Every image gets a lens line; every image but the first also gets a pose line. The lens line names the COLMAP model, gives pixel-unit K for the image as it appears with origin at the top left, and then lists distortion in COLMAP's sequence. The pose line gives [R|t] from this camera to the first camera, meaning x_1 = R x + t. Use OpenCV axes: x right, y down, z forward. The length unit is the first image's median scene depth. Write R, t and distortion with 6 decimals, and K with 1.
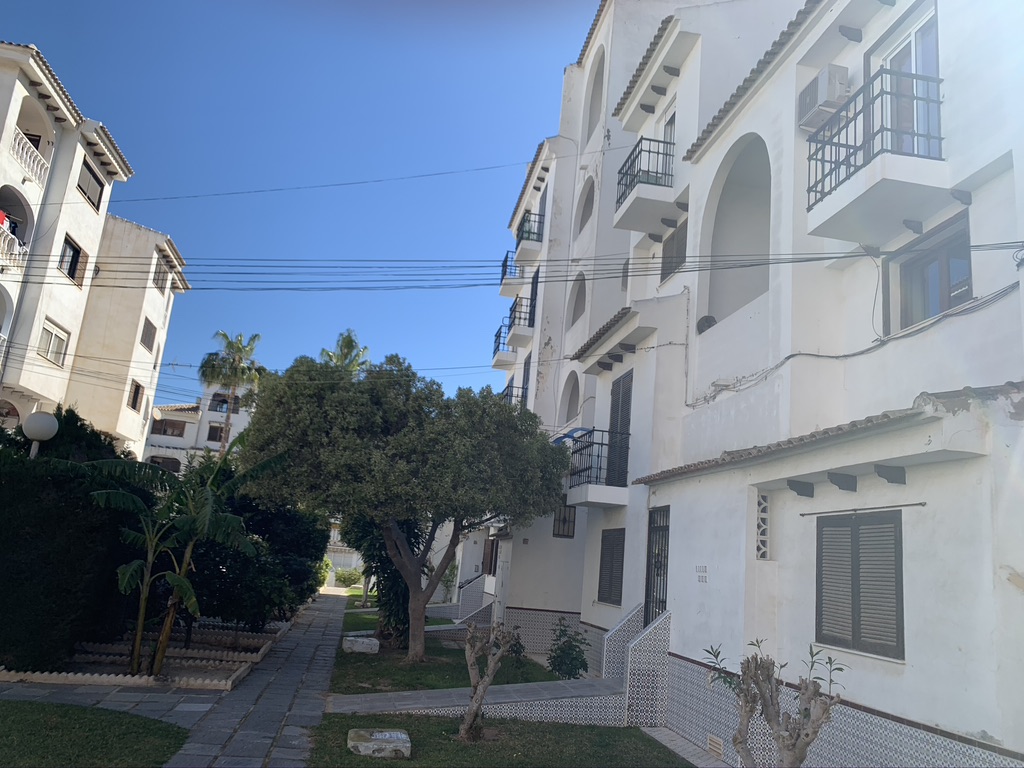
lens RADIAL K [[794.3, 0, 512.0], [0, 794.3, 384.0], [0, 0, 1]] dist [0.014084, -0.009203]
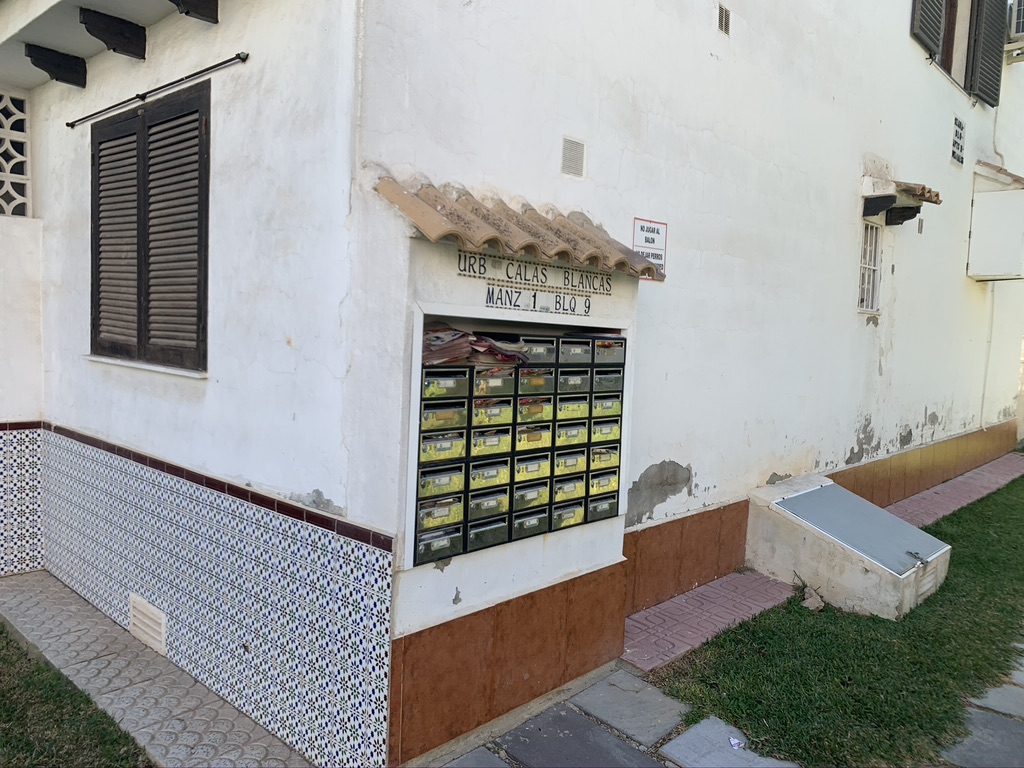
lens RADIAL K [[794.3, 0, 512.0], [0, 794.3, 384.0], [0, 0, 1]] dist [0.014084, -0.009203]
pose [[0.796737, -0.104312, 0.595255, 0.188482], [-0.103503, 0.946882, 0.304468, 0.096518], [-0.595396, -0.304192, 0.743620, 0.271483]]
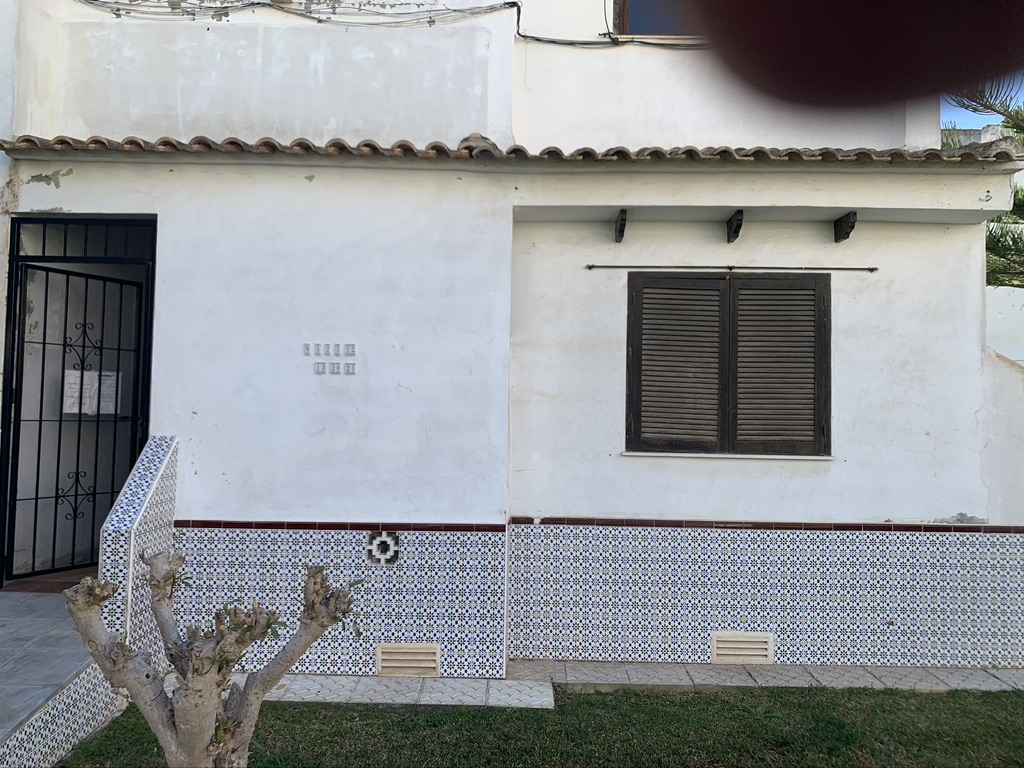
lens RADIAL K [[794.3, 0, 512.0], [0, 794.3, 384.0], [0, 0, 1]] dist [0.014084, -0.009203]
pose [[0.189317, -0.049670, 0.980659, -0.202704], [-0.218285, 0.971600, 0.091351, 0.150672], [-0.957346, -0.231357, 0.173098, 0.658670]]
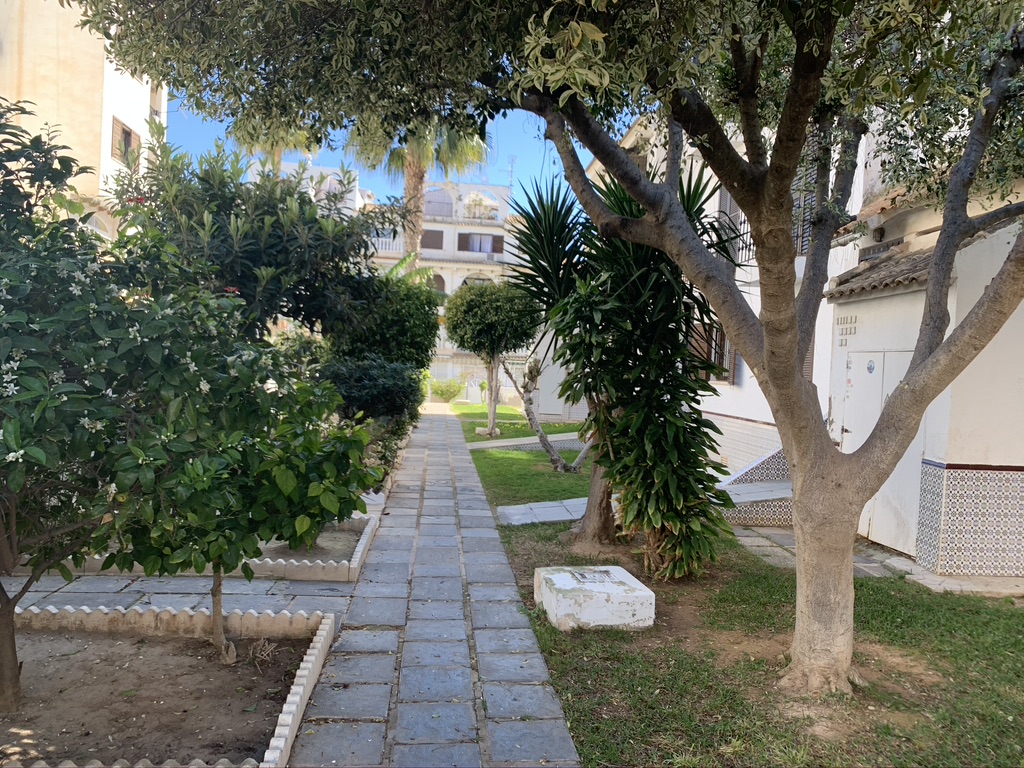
lens RADIAL K [[785.9, 0, 525.1], [0, 785.9, 385.7], [0, 0, 1]] dist [0.036235, -0.046050]
pose [[0.995902, -0.040768, -0.080725, -0.254792], [0.059015, 0.969340, 0.238531, 0.212206], [0.068525, -0.242317, 0.967774, 0.934940]]
